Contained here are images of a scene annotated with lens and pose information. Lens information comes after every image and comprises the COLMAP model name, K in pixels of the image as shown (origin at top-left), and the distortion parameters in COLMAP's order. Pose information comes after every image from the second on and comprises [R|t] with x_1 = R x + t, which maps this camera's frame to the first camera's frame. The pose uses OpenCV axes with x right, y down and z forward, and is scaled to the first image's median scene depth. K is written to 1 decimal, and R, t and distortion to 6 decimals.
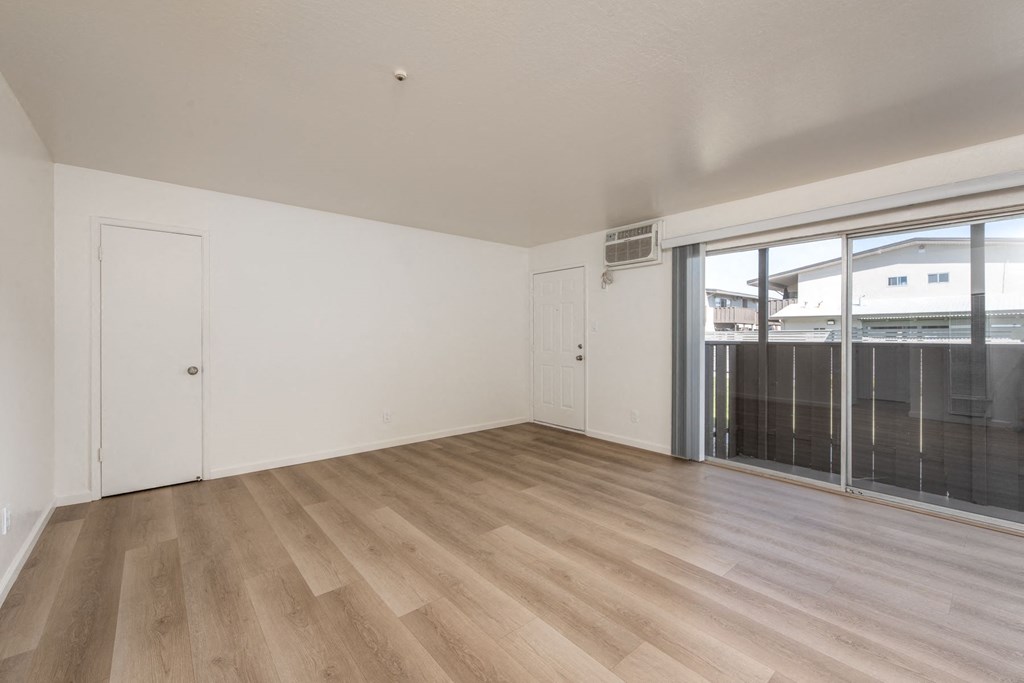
lens RADIAL K [[421.5, 0, 503.8], [0, 421.5, 336.0], [0, 0, 1]] dist [0.001080, 0.000054]
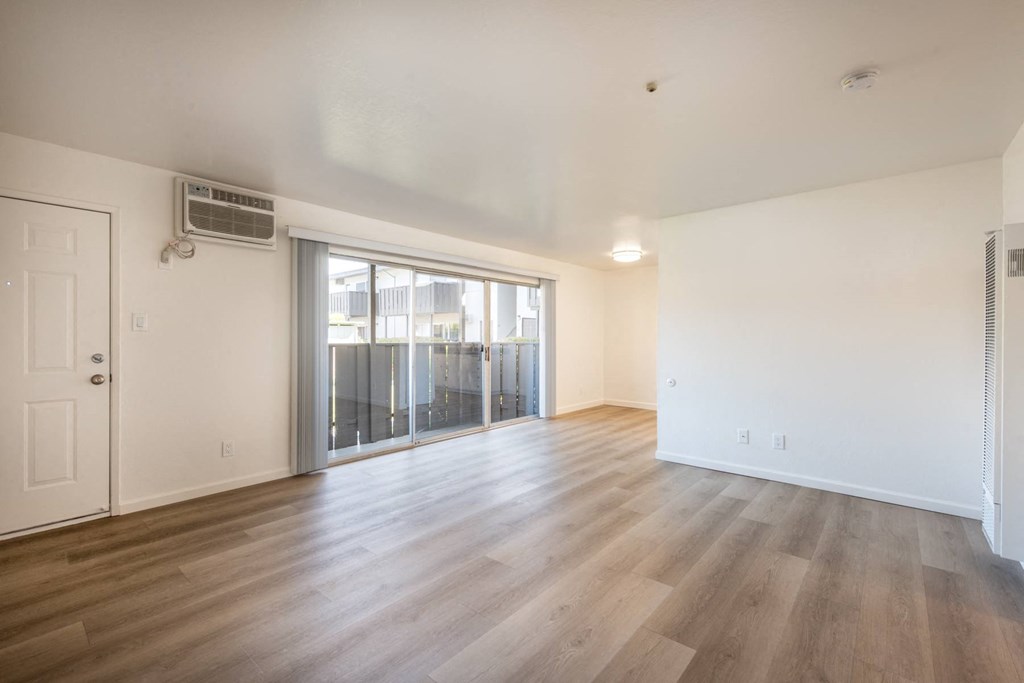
lens RADIAL K [[448.0, 0, 512.0], [0, 448.0, 341.5], [0, 0, 1]] dist [-0.000156, -0.000076]
pose [[-0.169217, -0.008553, 0.985542, -0.575501], [0.001835, 0.999958, 0.008993, -0.001451], [-0.985577, 0.003330, -0.169194, 0.692088]]
